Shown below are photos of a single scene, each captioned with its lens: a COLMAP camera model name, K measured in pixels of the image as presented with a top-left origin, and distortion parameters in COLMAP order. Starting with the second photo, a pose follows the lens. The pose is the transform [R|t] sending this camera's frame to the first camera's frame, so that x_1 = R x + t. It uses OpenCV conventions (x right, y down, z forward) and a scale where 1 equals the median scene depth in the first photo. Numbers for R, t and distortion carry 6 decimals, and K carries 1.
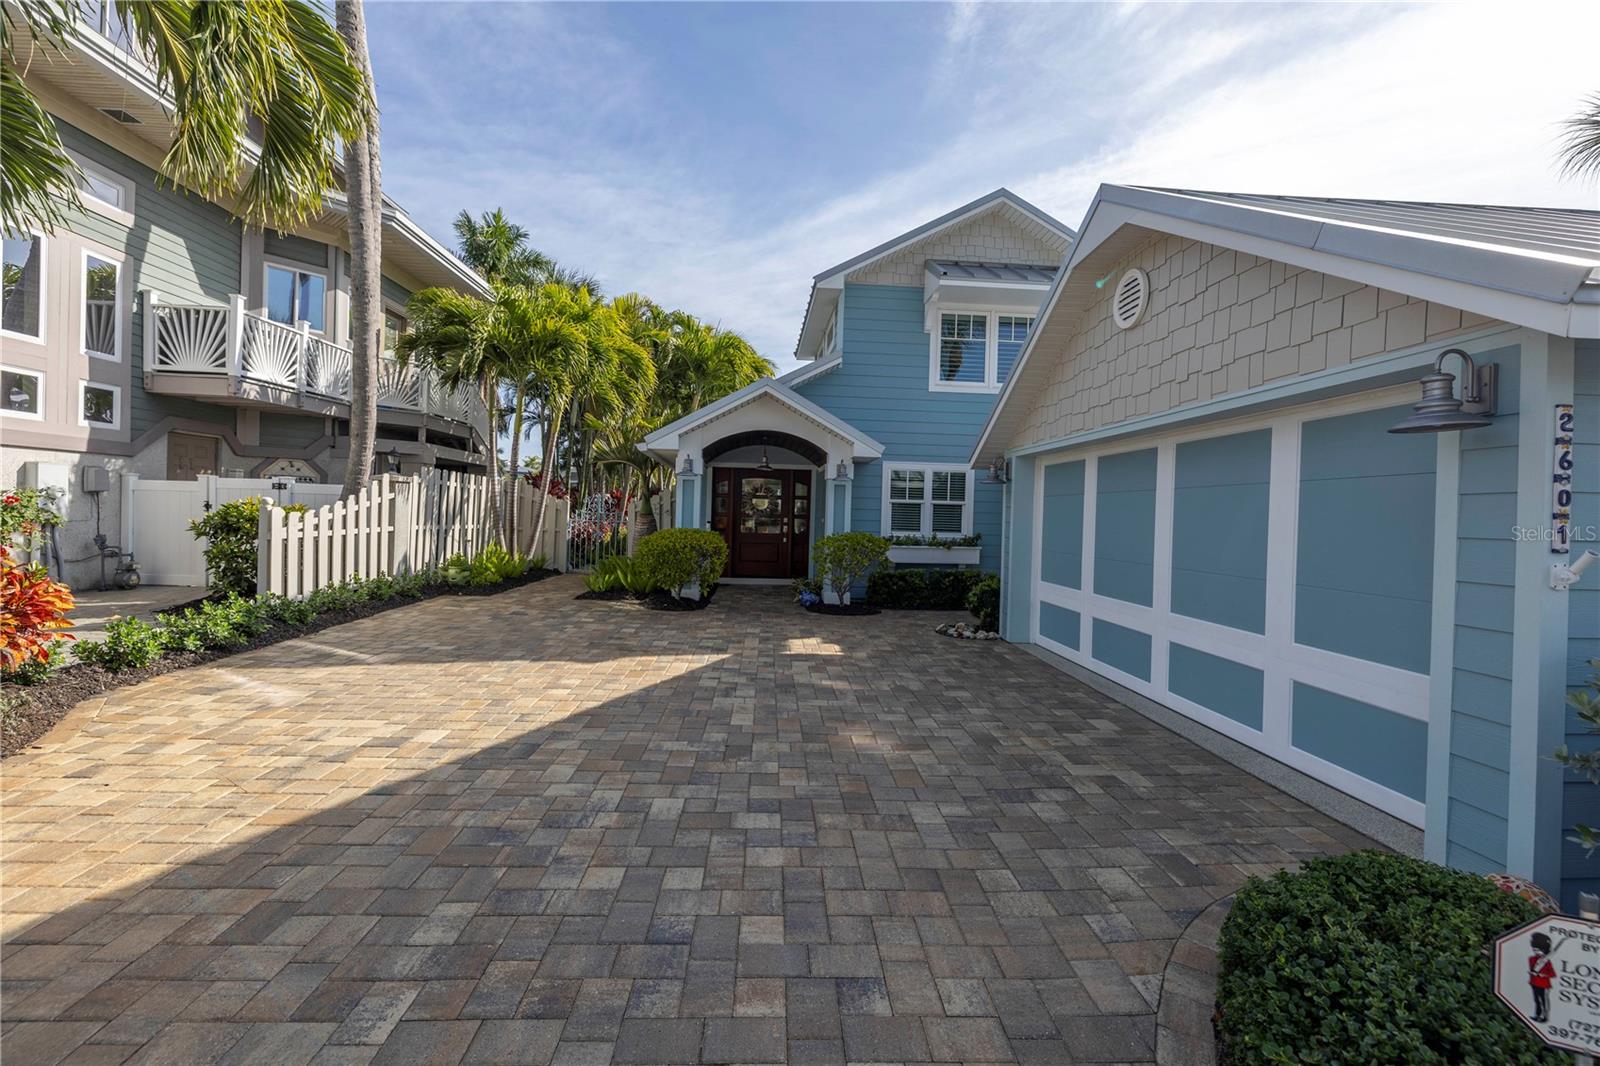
lens RADIAL K [[665.7, 0, 801.8], [0, 665.7, 519.6], [0, 0, 1]] dist [0.002218, 0.000216]
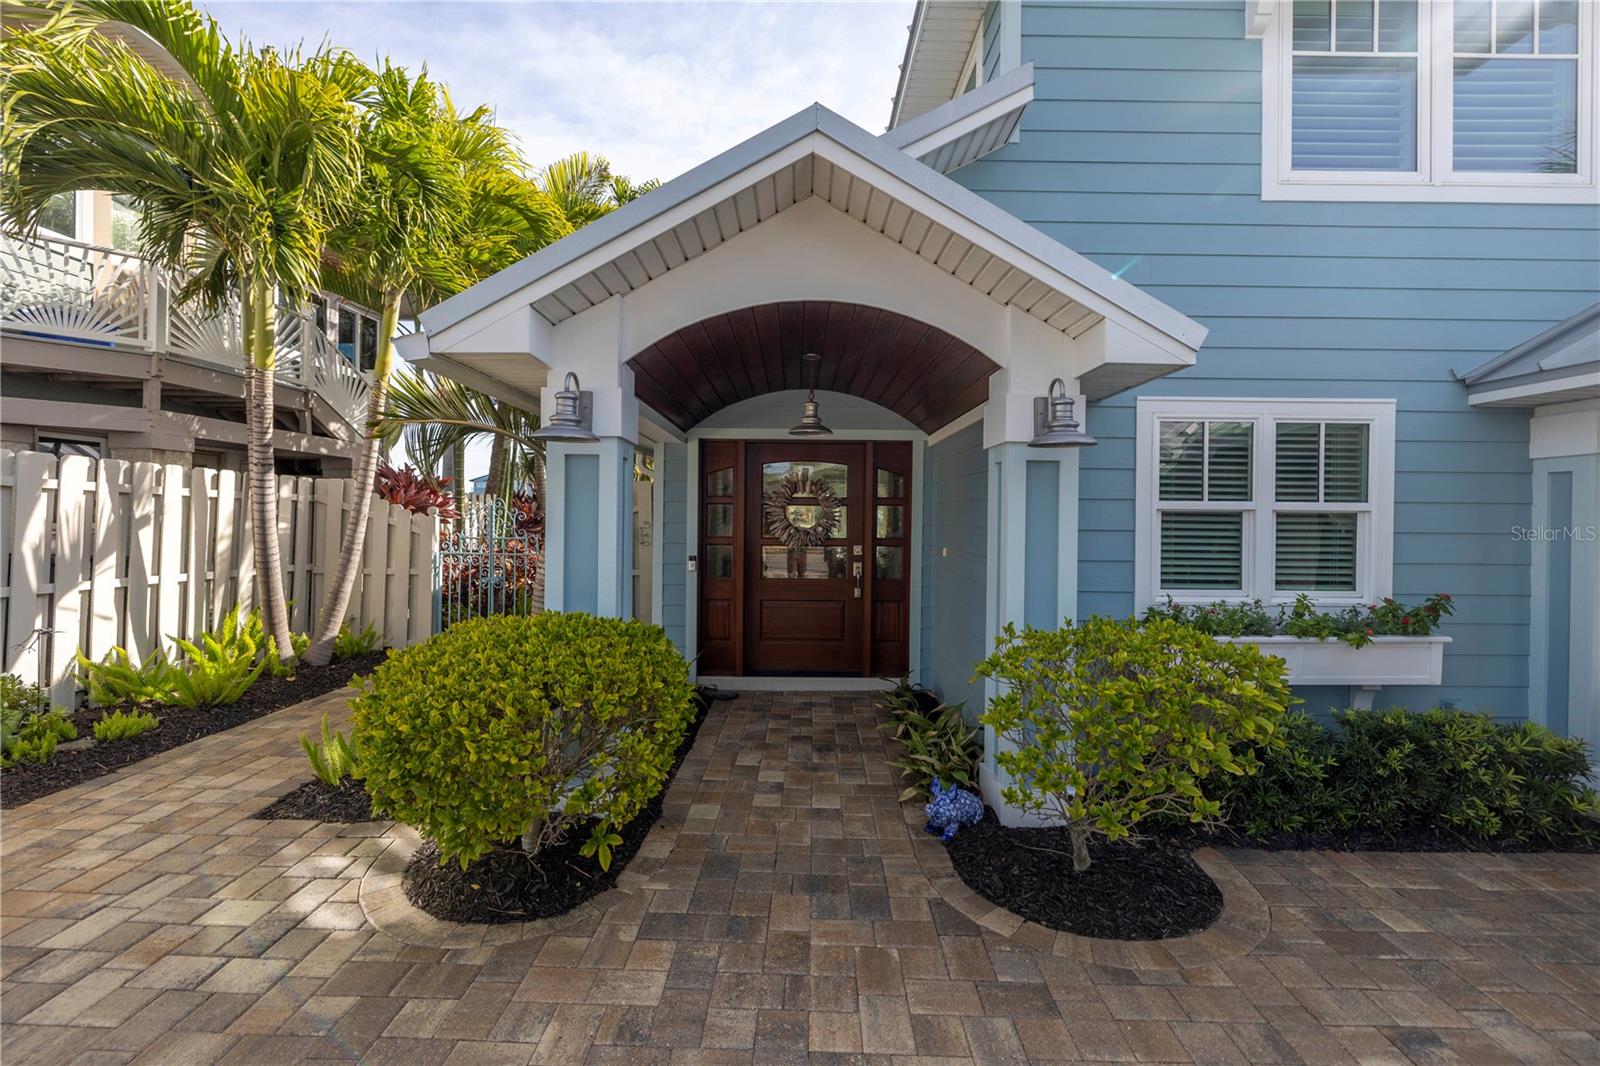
lens RADIAL K [[678.5, 0, 803.7], [0, 678.5, 521.7], [0, 0, 1]] dist [0.000117, -0.000280]
pose [[0.997656, -0.016818, -0.066335, -0.036772], [0.016636, 0.999856, -0.003297, -0.022115], [0.066381, 0.002186, 0.997792, 0.636331]]
